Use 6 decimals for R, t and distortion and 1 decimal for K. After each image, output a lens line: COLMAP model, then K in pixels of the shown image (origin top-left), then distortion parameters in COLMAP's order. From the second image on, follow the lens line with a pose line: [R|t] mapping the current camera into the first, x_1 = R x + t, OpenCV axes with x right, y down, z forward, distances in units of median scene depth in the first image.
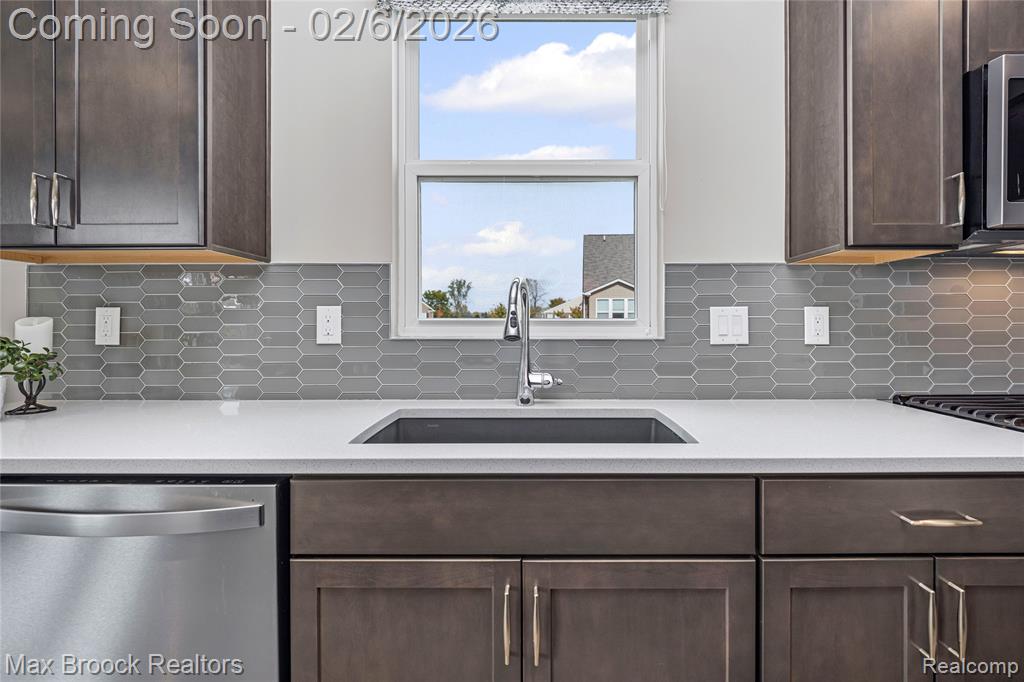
lens RADIAL K [[468.3, 0, 539.0], [0, 468.3, 323.7], [0, 0, 1]] dist [0.000117, -0.000389]
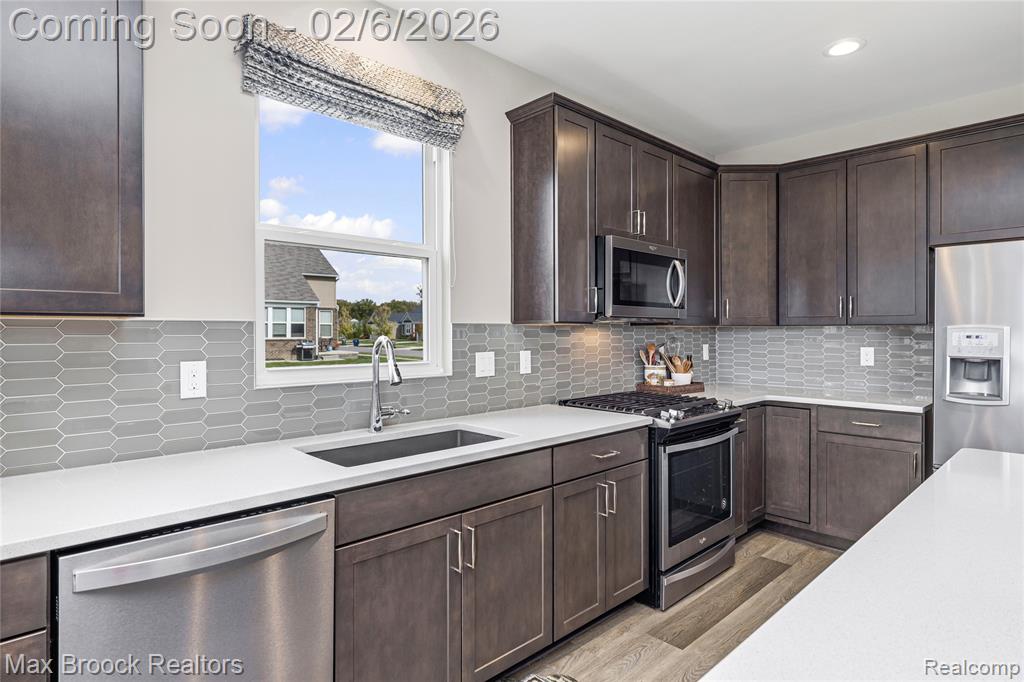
lens RADIAL K [[548.0, 0, 506.5], [0, 548.0, 333.4], [0, 0, 1]] dist [-0.000019, 0.000772]
pose [[0.731419, -0.001649, 0.681927, -0.783125], [0.001400, 0.999999, 0.000916, -0.101807], [-0.681927, 0.000285, 0.731420, -0.366133]]
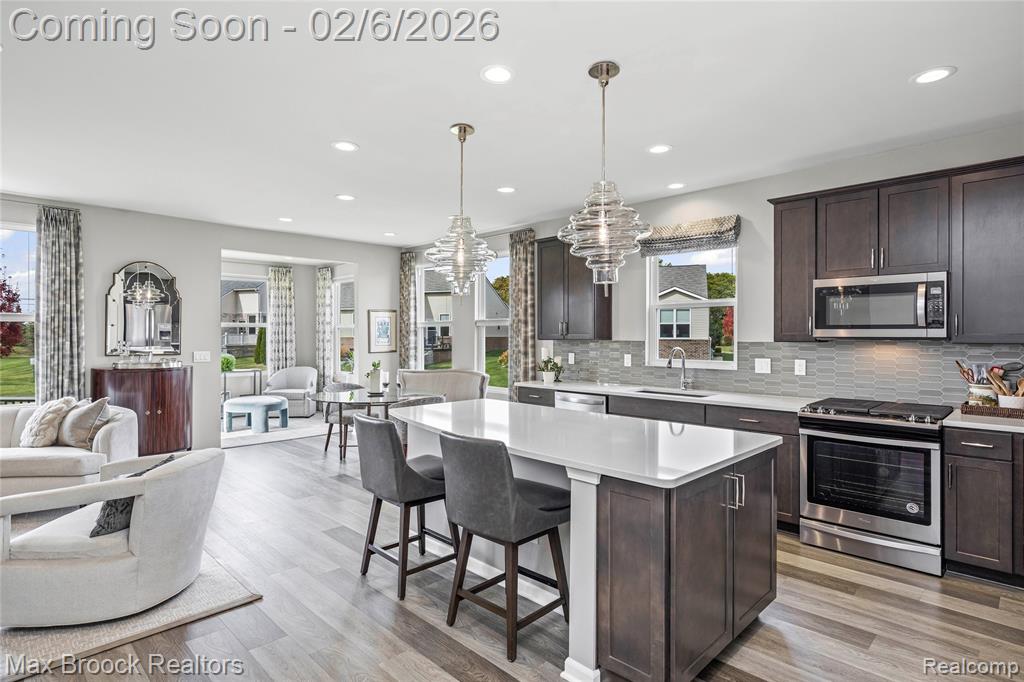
lens RADIAL K [[540.4, 0, 509.4], [0, 540.4, 334.9], [0, 0, 1]] dist [0.001613, 0.000053]
pose [[0.704315, 0.000878, -0.709887, 1.564058], [-0.002408, 0.999996, -0.001152, -0.162581], [0.709884, 0.002521, 0.704314, -2.107491]]
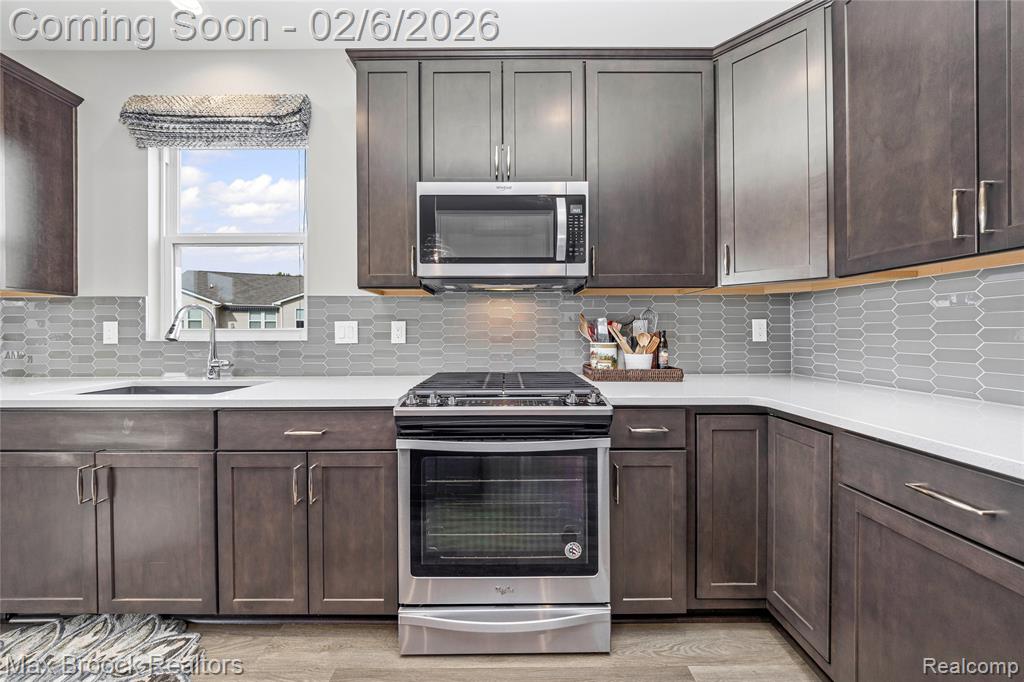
lens RADIAL K [[351.1, 0, 507.8], [0, 351.1, 334.5], [0, 0, 1]] dist [-0.007782, -0.000261]
pose [[0.999995, -0.002659, 0.001878, 1.010521], [0.002651, 0.999986, 0.004532, 0.006701], [-0.001890, -0.004527, 0.999988, -0.268169]]
